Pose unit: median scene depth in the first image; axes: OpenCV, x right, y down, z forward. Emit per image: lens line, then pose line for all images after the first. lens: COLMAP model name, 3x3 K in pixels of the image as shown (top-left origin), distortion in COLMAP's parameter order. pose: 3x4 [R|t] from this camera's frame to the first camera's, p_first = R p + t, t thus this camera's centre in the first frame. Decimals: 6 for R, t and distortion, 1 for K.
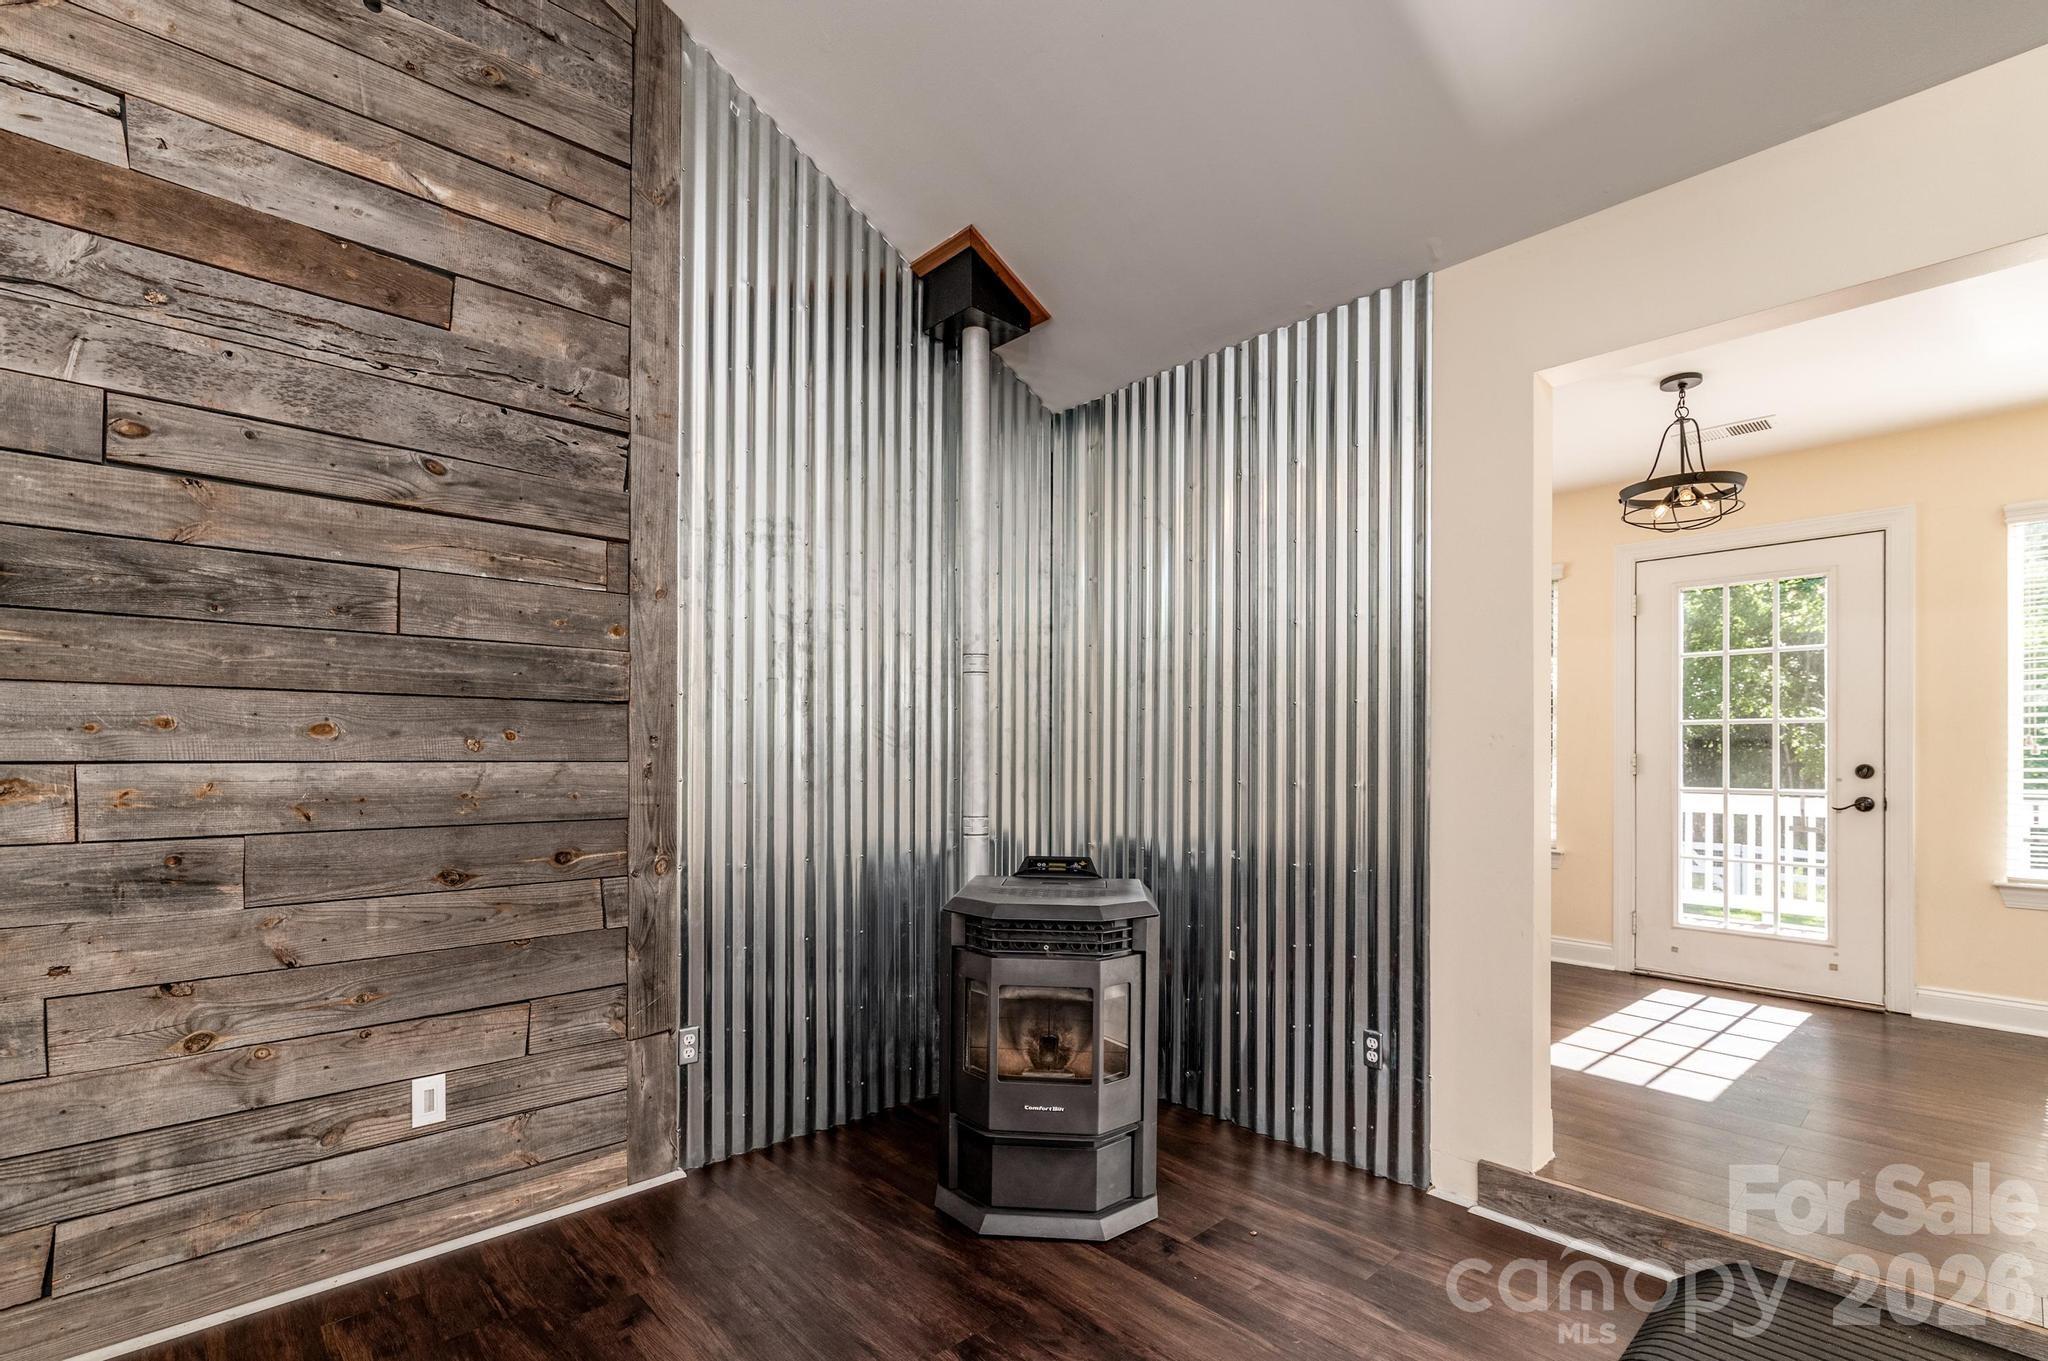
lens RADIAL K [[926.3, 0, 1020.5], [0, 926.3, 748.9], [0, 0, 1]] dist [0.003102, -0.001915]
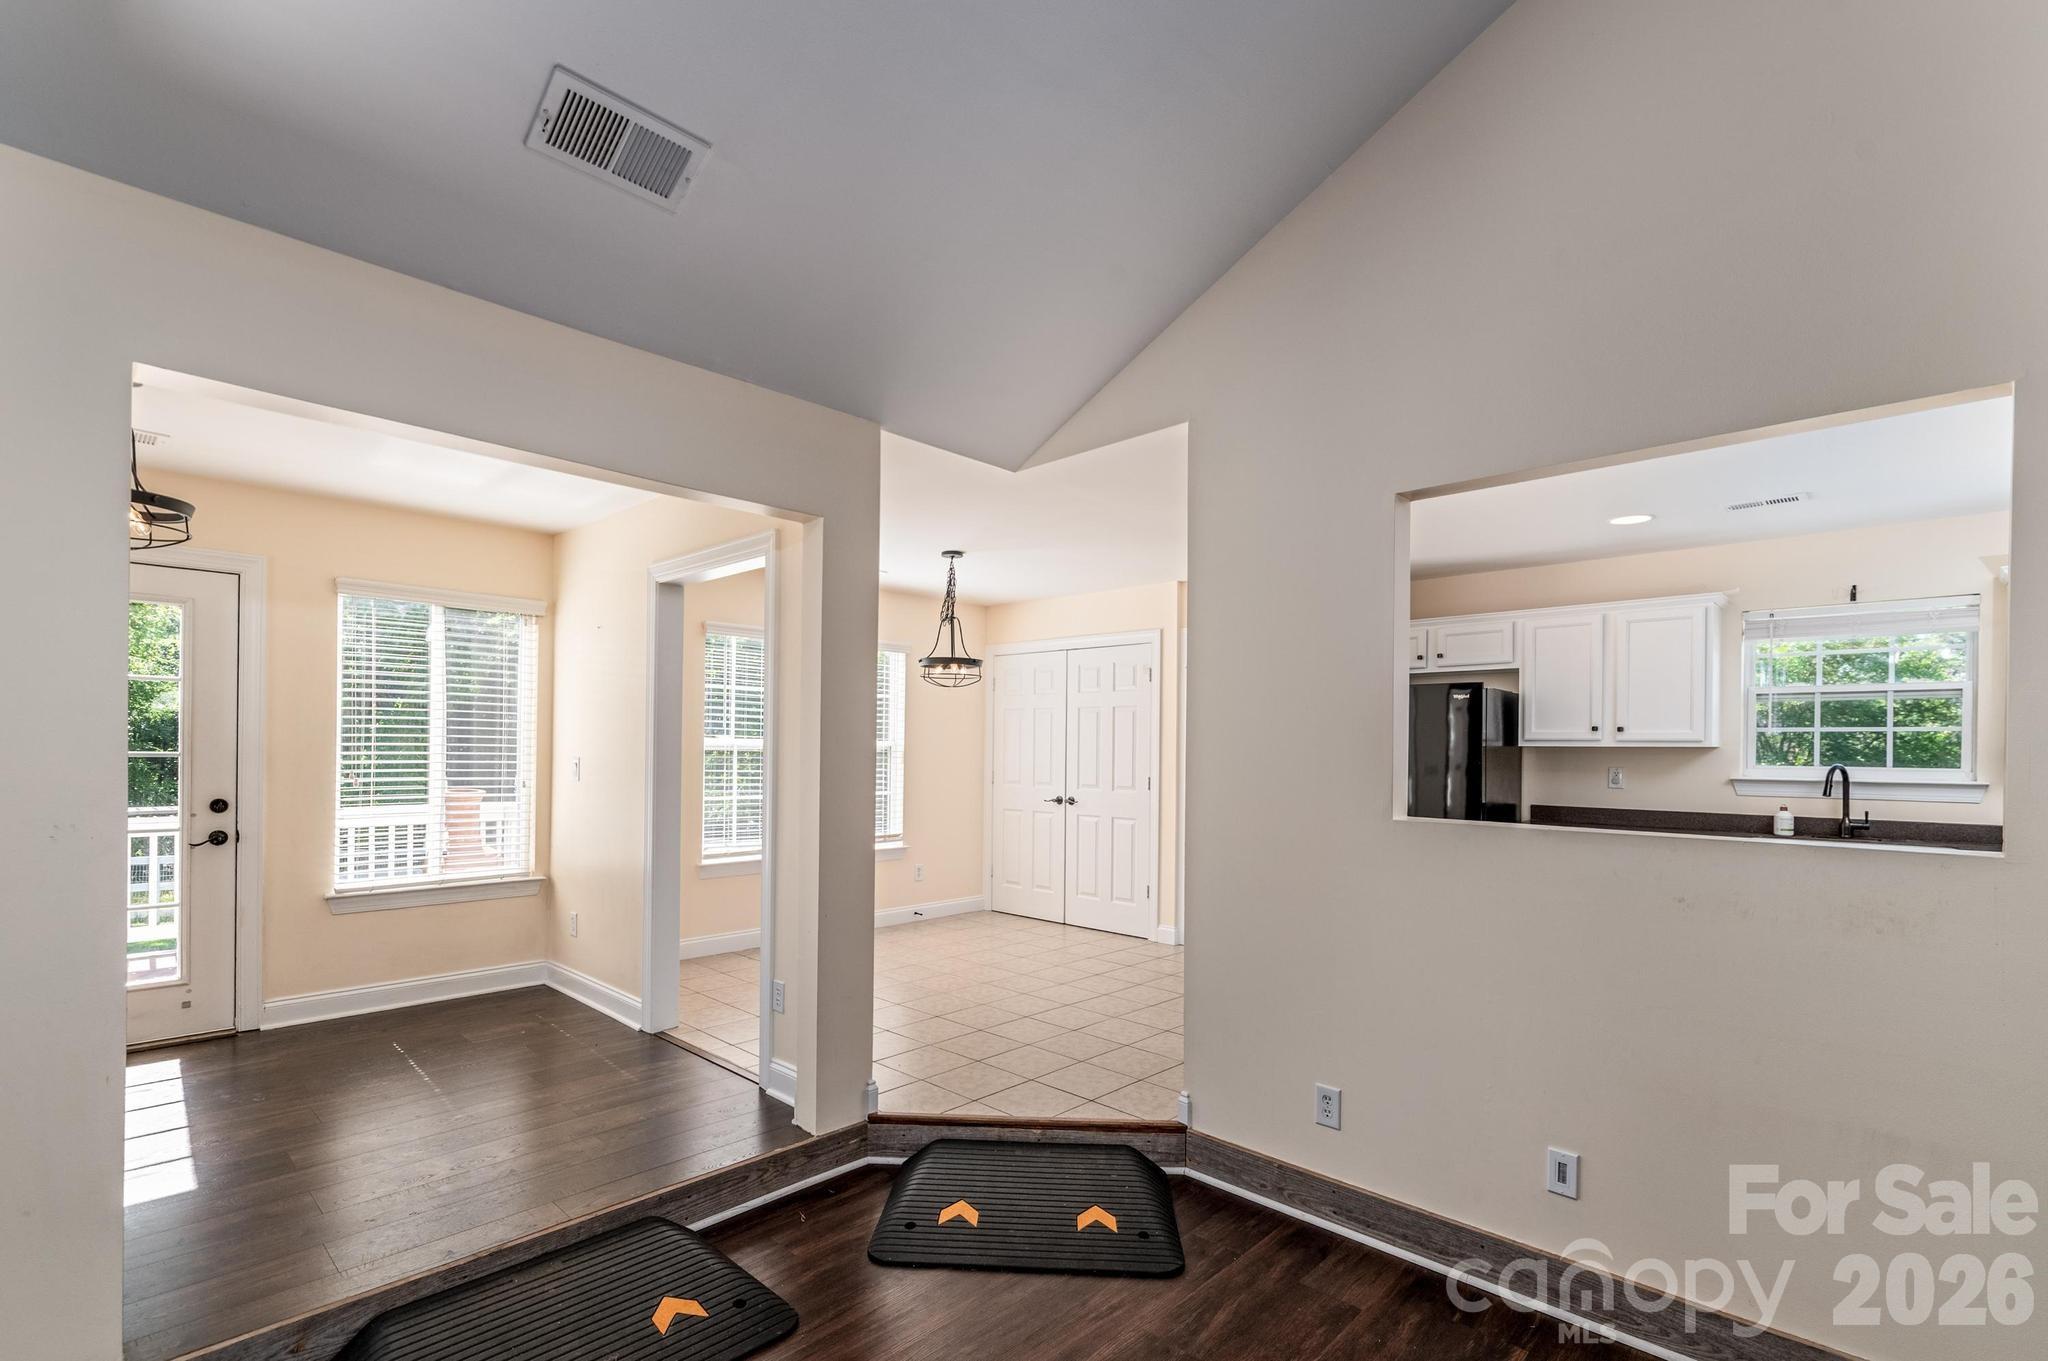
lens RADIAL K [[926.3, 0, 1020.7], [0, 926.3, 742.4], [0, 0, 1]] dist [0.003102, -0.001915]
pose [[-0.056236, 0.002784, 0.998414, -0.264009], [-0.016961, 0.999849, -0.003744, -0.089641], [-0.998273, -0.017145, -0.056181, 0.258852]]
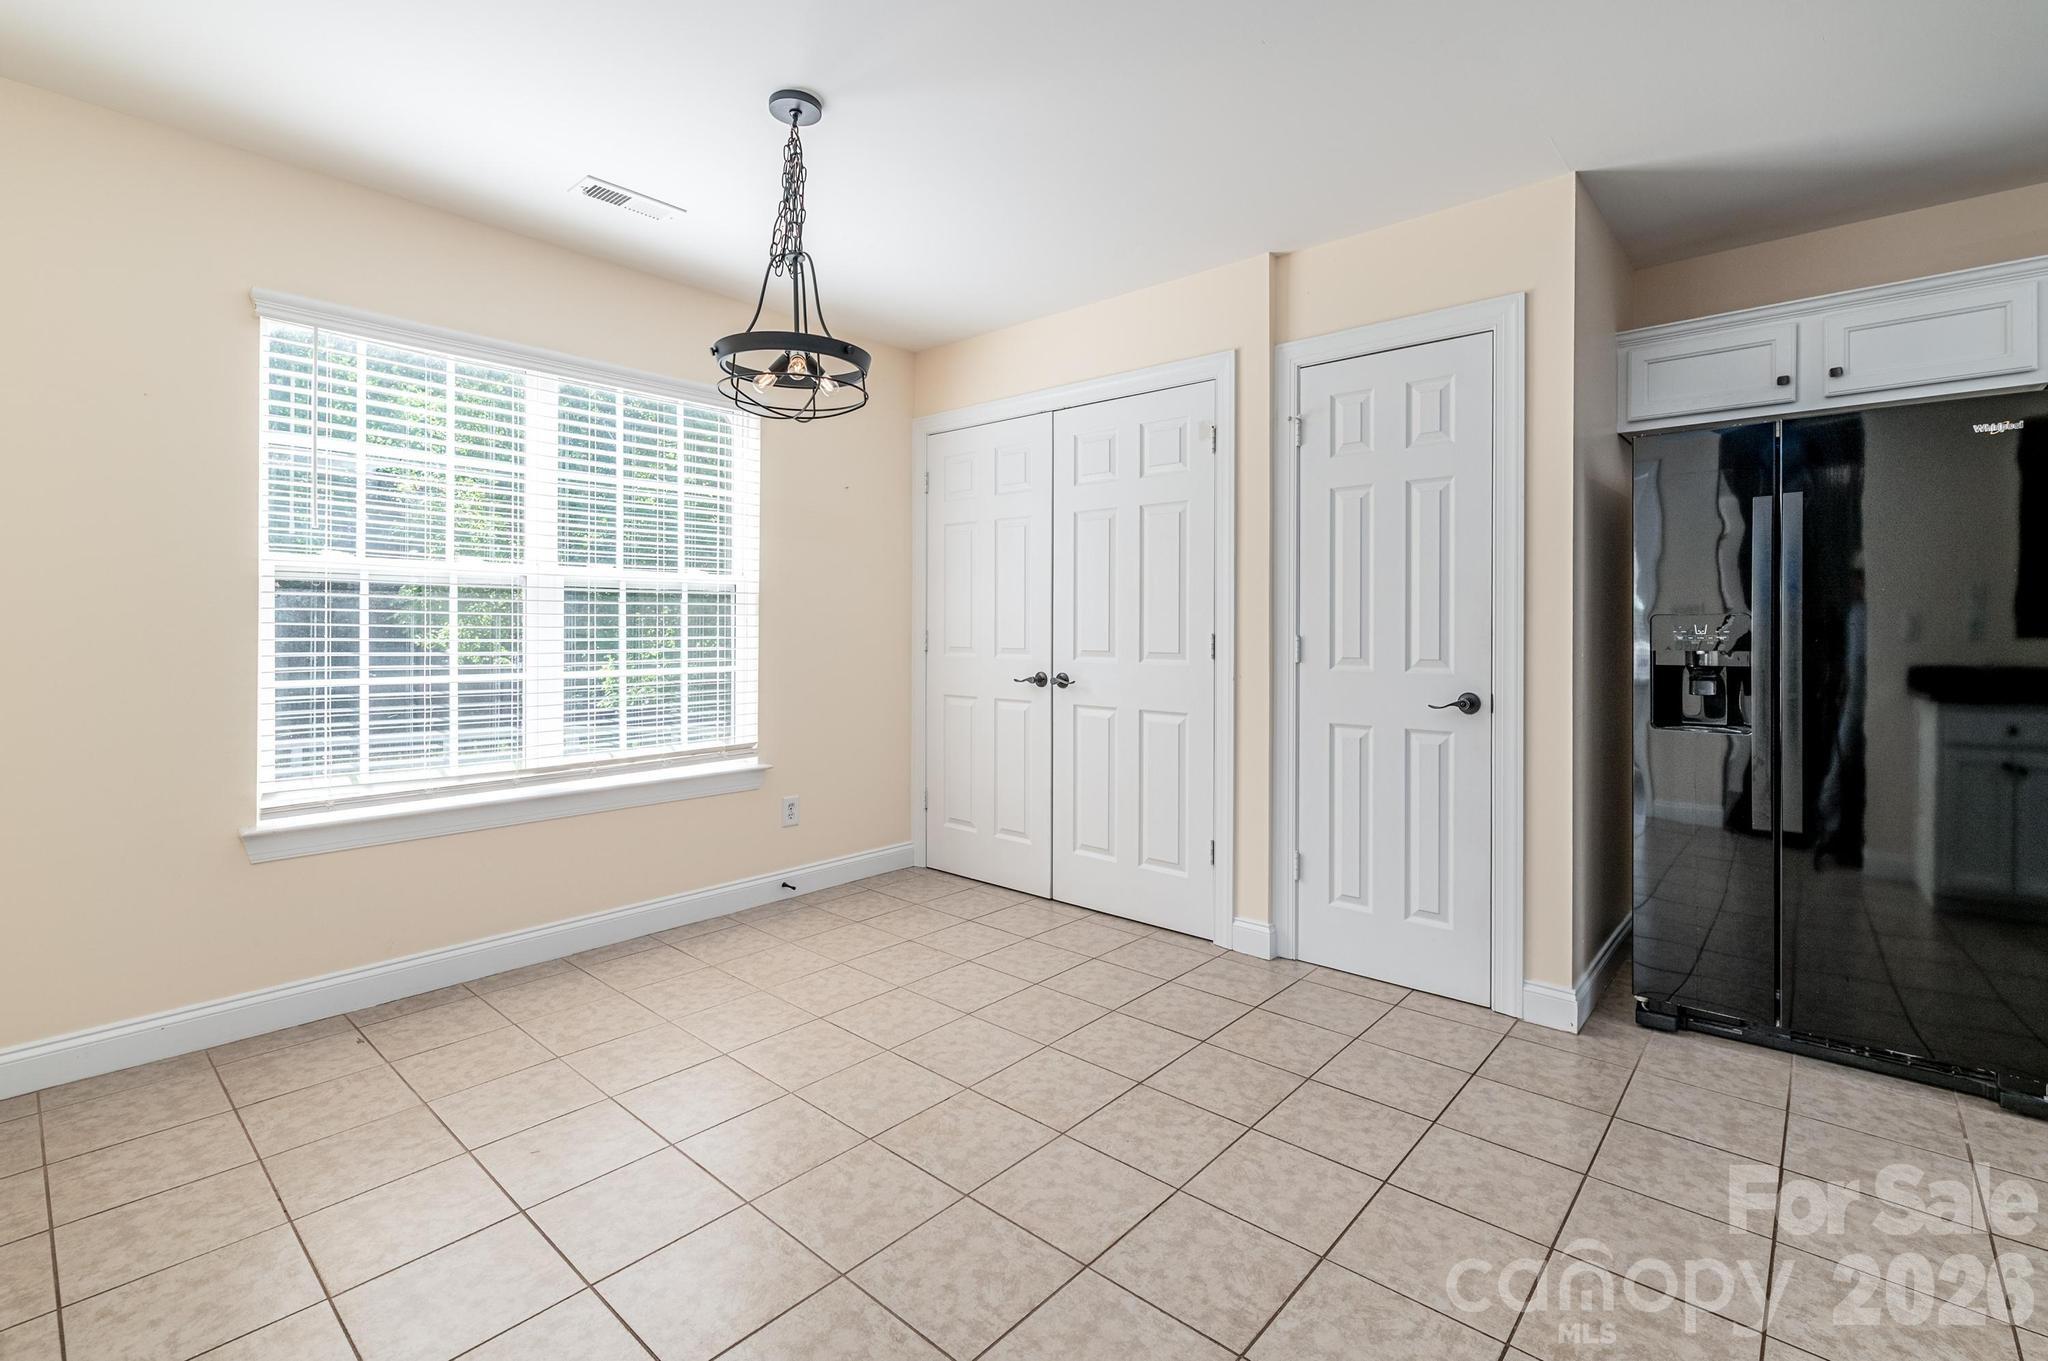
lens RADIAL K [[926.3, 0, 1039.6], [0, 926.3, 628.3], [0, 0, 1]] dist [0.003102, -0.001915]
pose [[-0.111552, -0.005236, 0.993745, 0.910647], [-0.009825, 0.999943, 0.004166, -0.023863], [-0.993710, -0.009299, -0.111597, 0.164345]]
